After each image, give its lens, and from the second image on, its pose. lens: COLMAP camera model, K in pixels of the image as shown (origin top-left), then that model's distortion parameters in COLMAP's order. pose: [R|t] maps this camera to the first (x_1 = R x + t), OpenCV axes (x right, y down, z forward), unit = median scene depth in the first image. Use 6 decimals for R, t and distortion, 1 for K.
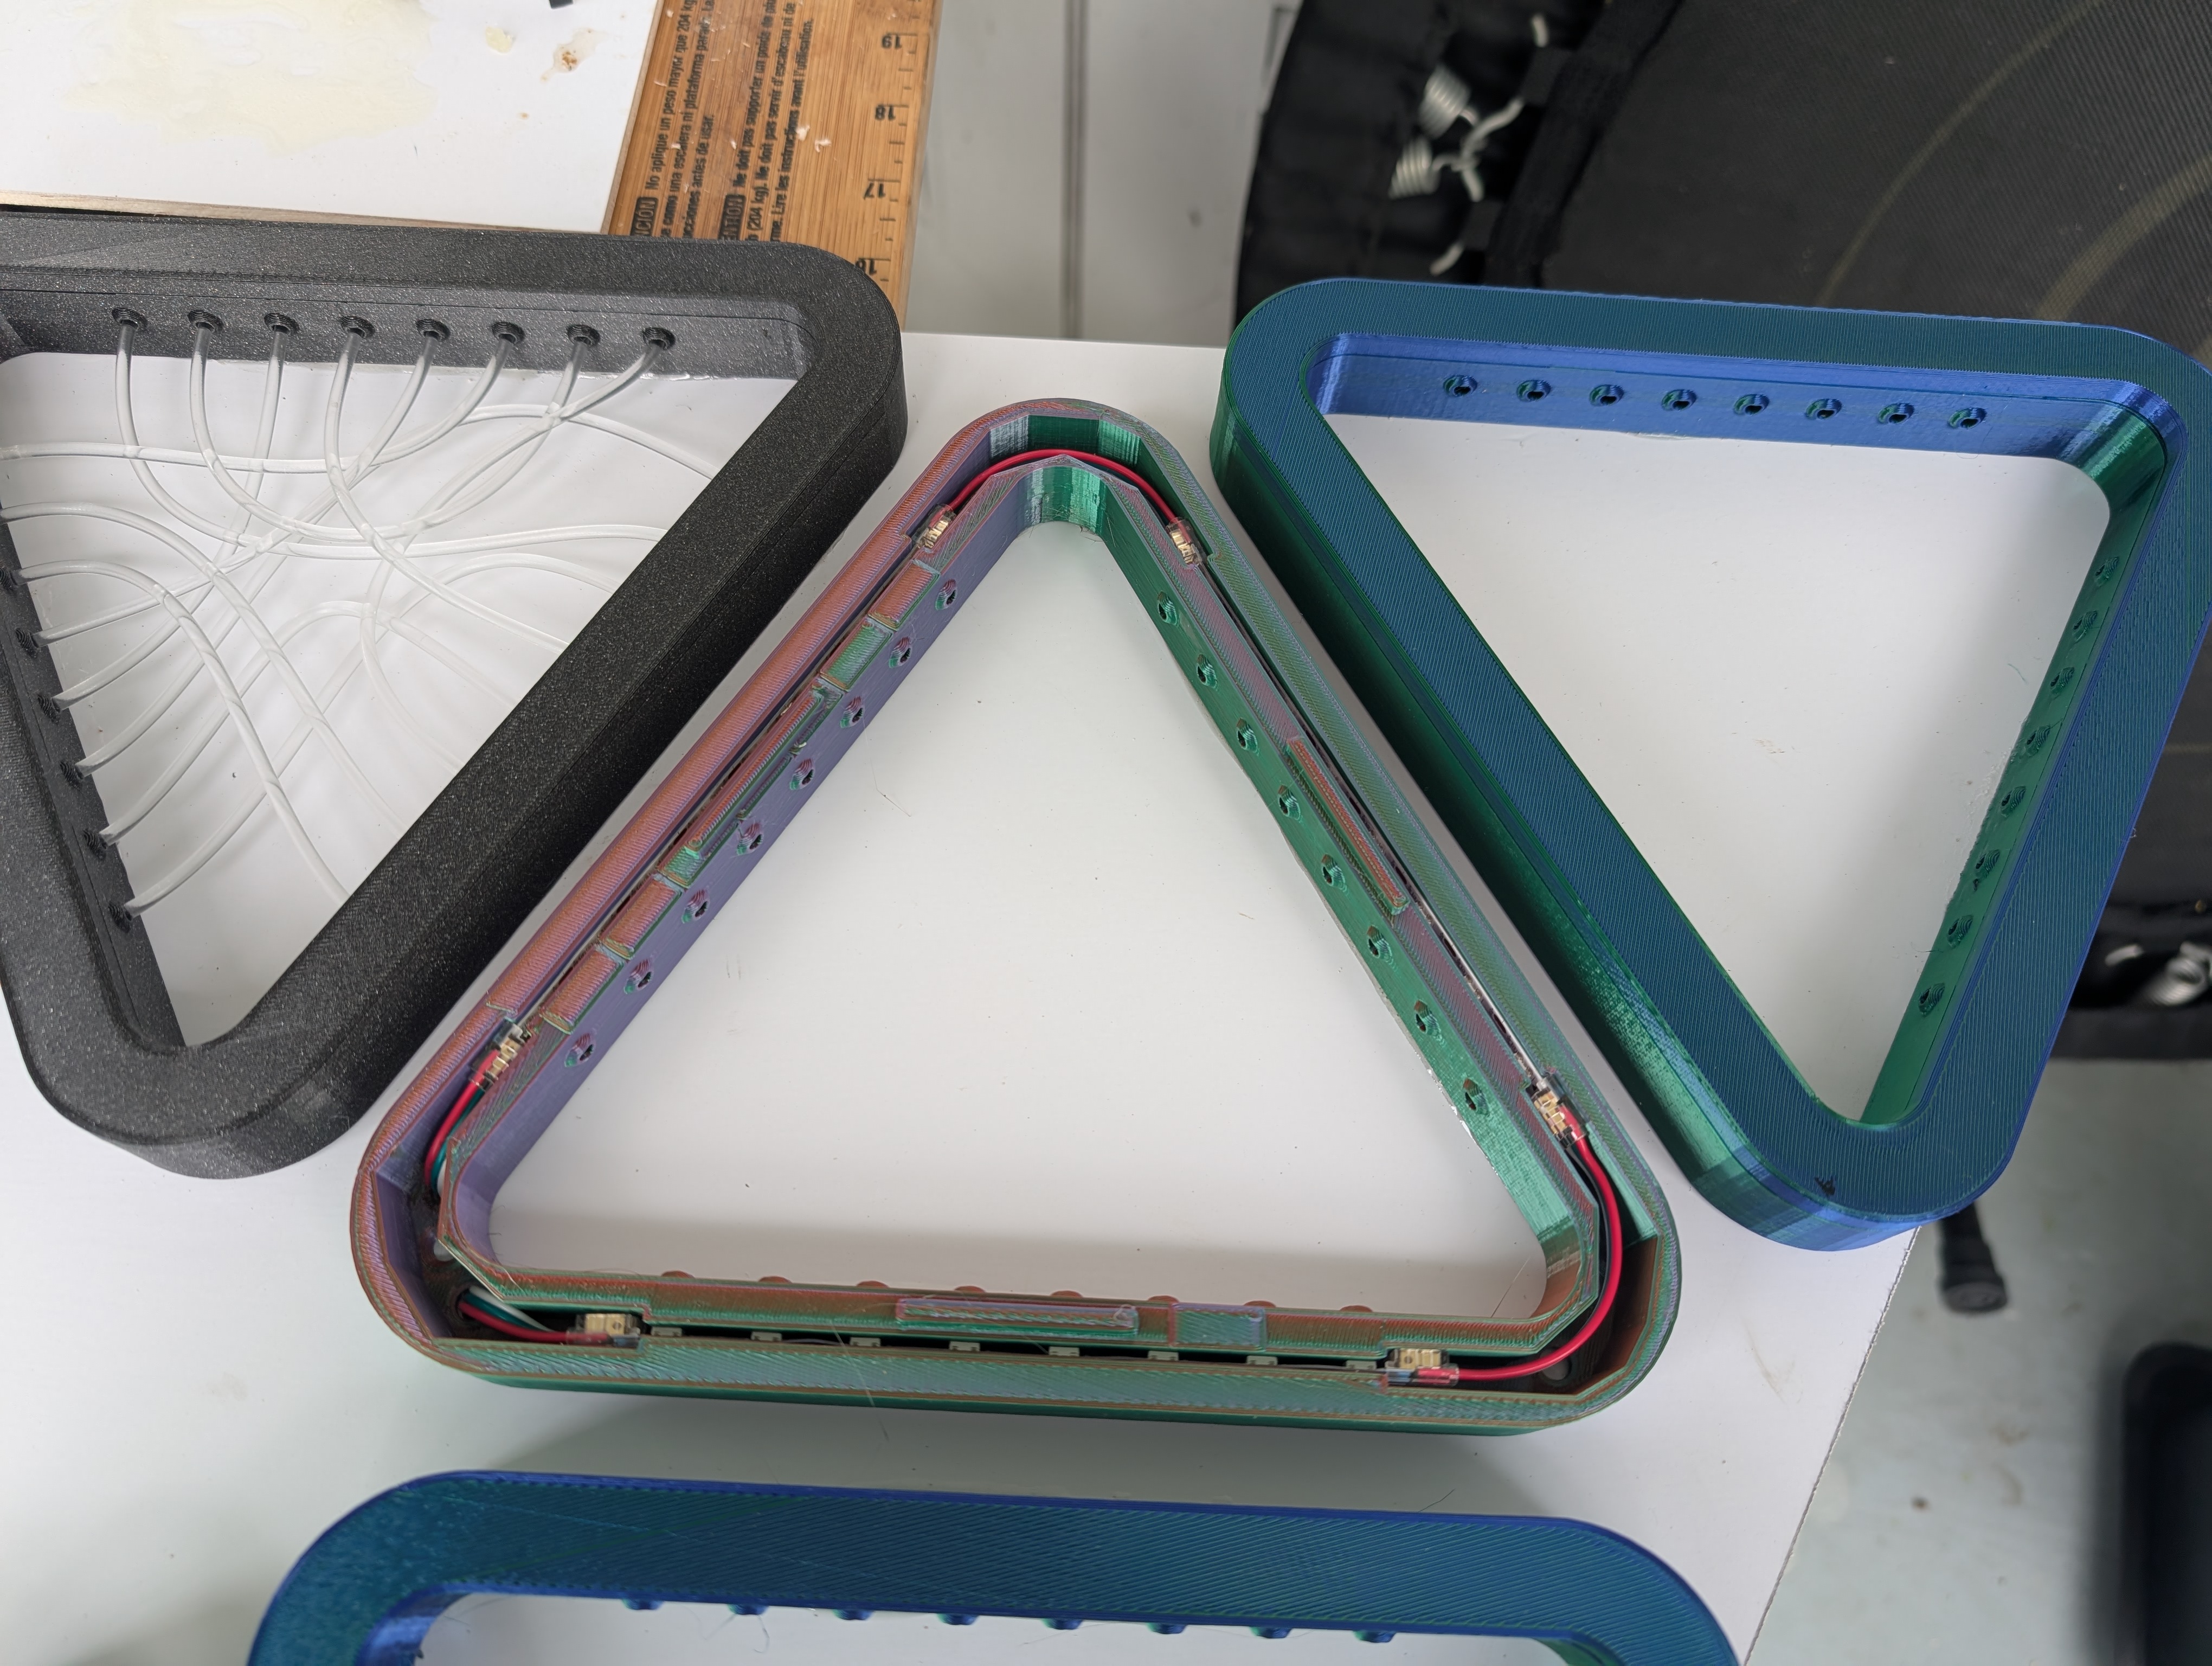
lens RADIAL K [[1727.4, 0, 948.9], [0, 1727.4, 831.4], [0, 0, 1]] dist [-0.054997, 0.081328]
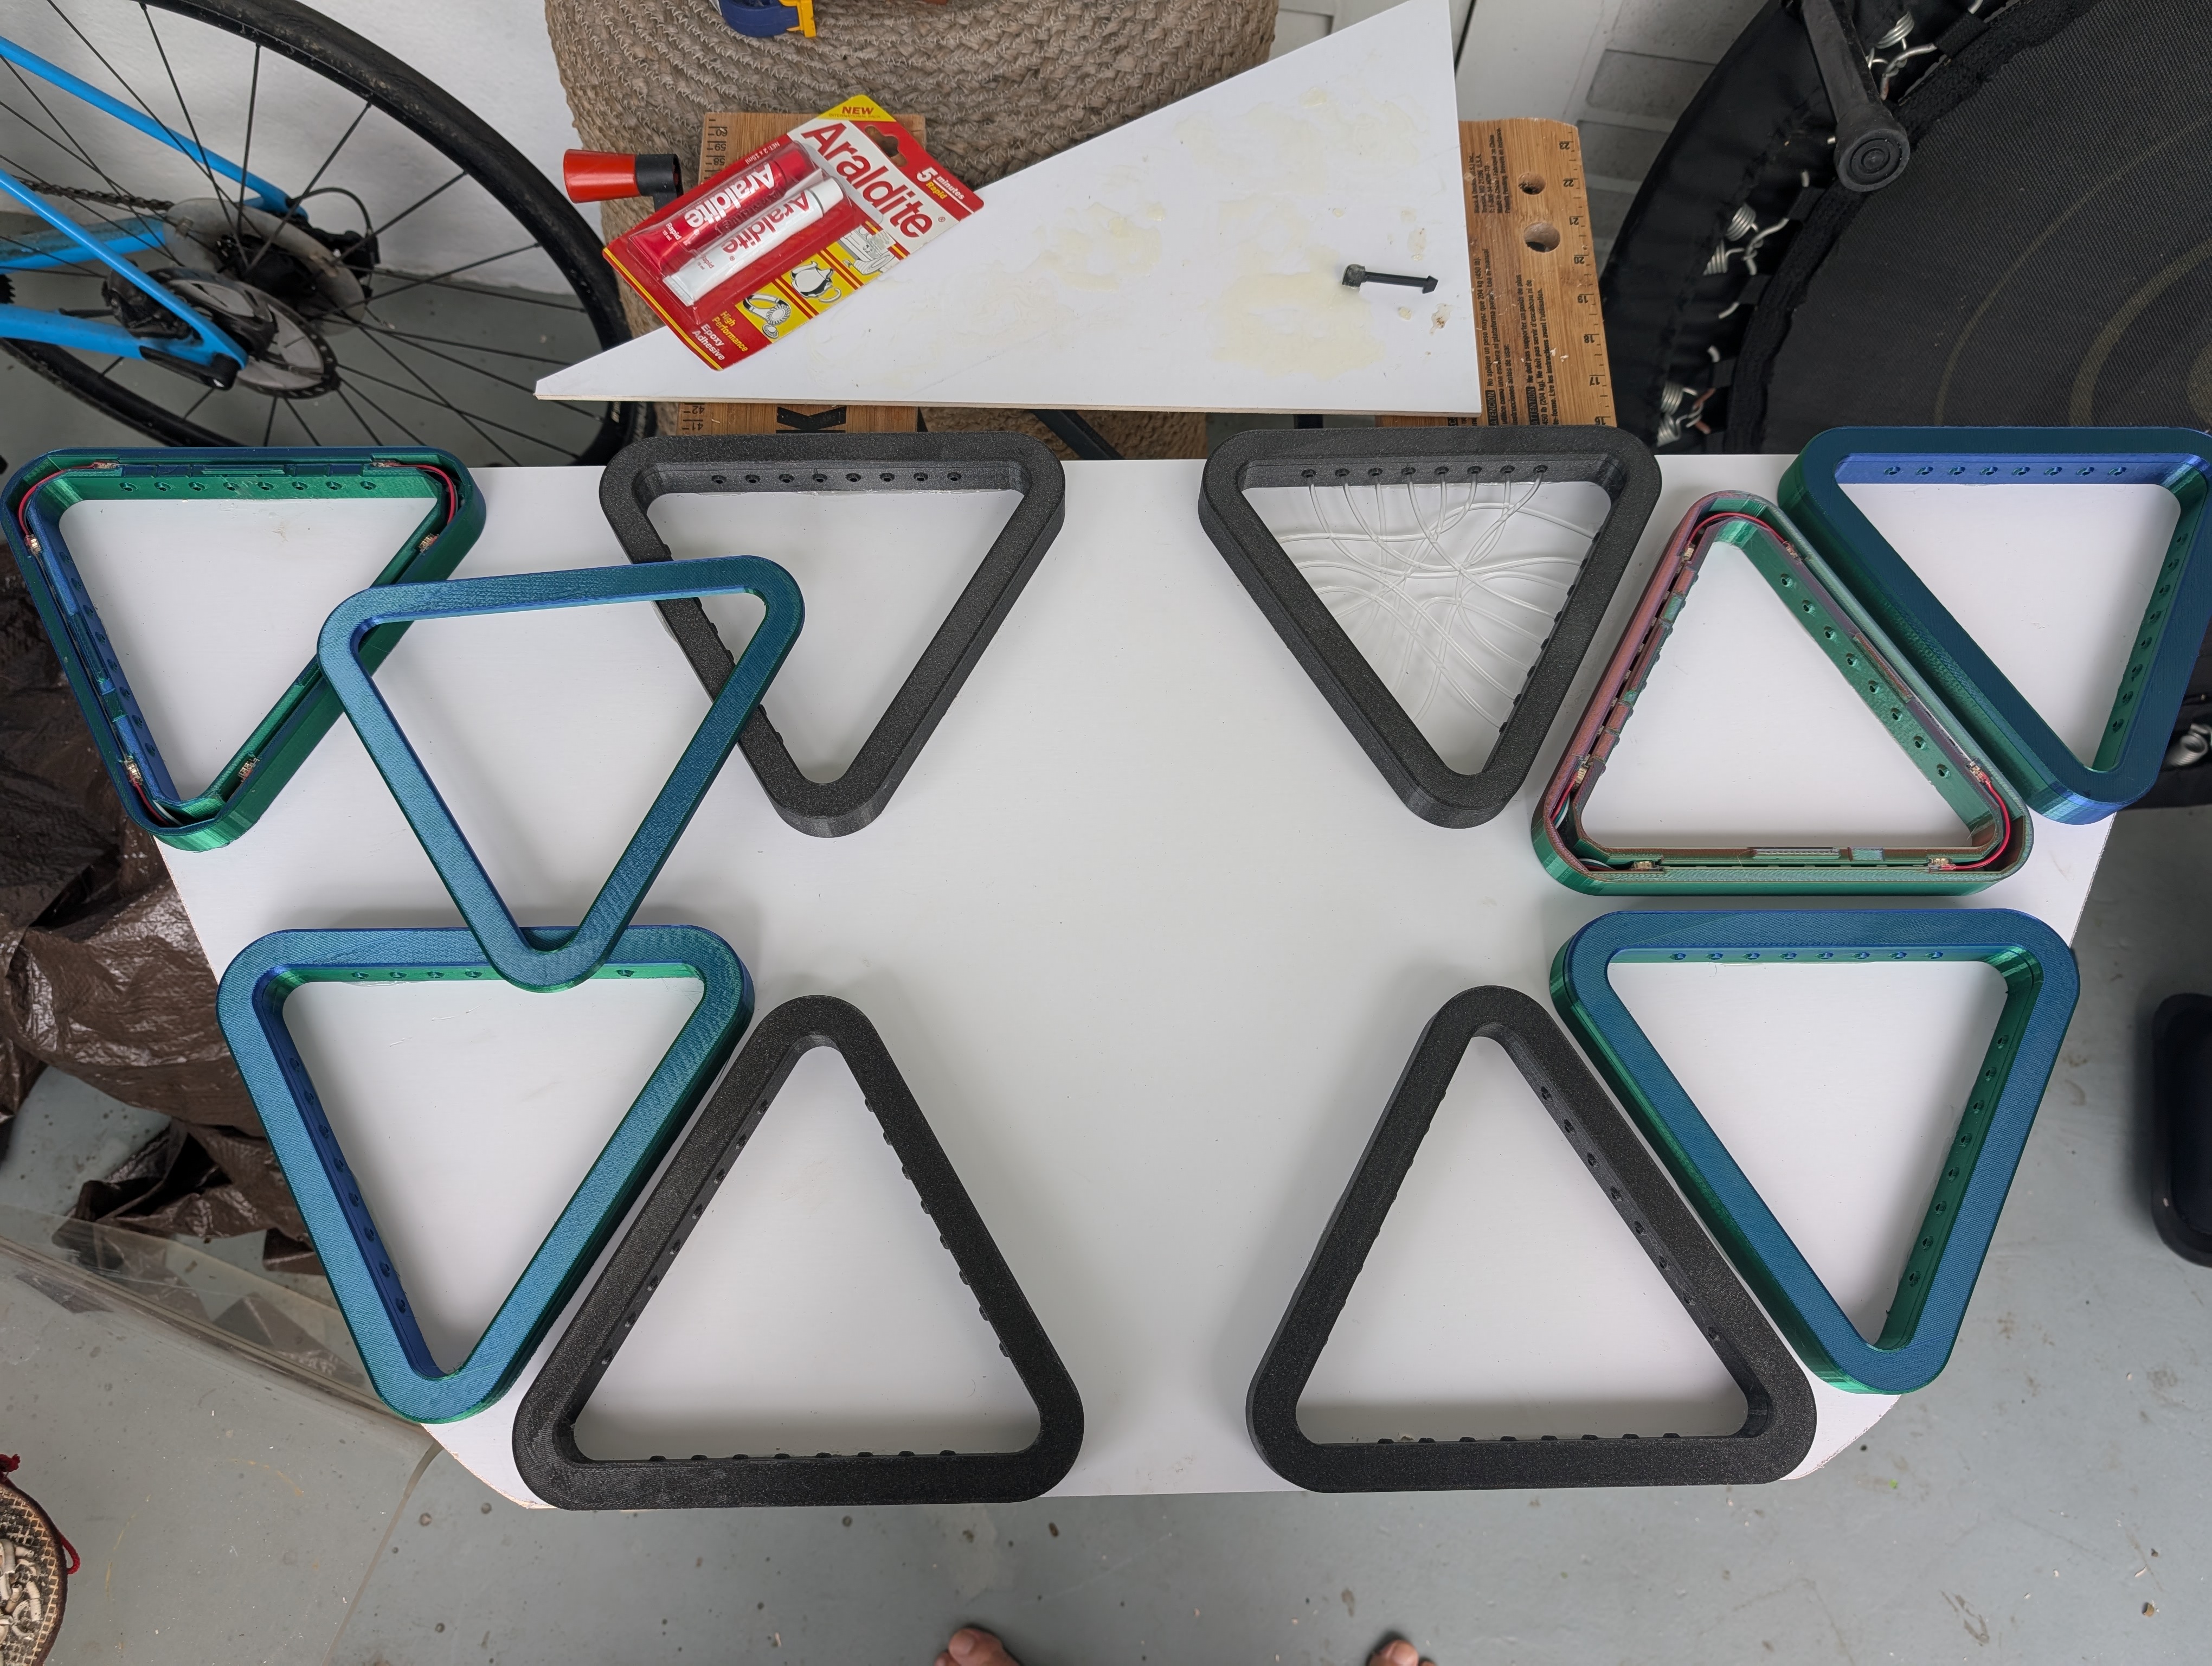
lens RADIAL K [[1727.4, 0, 948.9], [0, 1727.4, 831.4], [0, 0, 1]] dist [-0.054997, 0.081328]
pose [[0.998330, -0.057430, 0.006288, -0.865158], [0.056844, 0.995880, 0.070647, -0.014940], [-0.010320, -0.070172, 0.997482, -1.114491]]
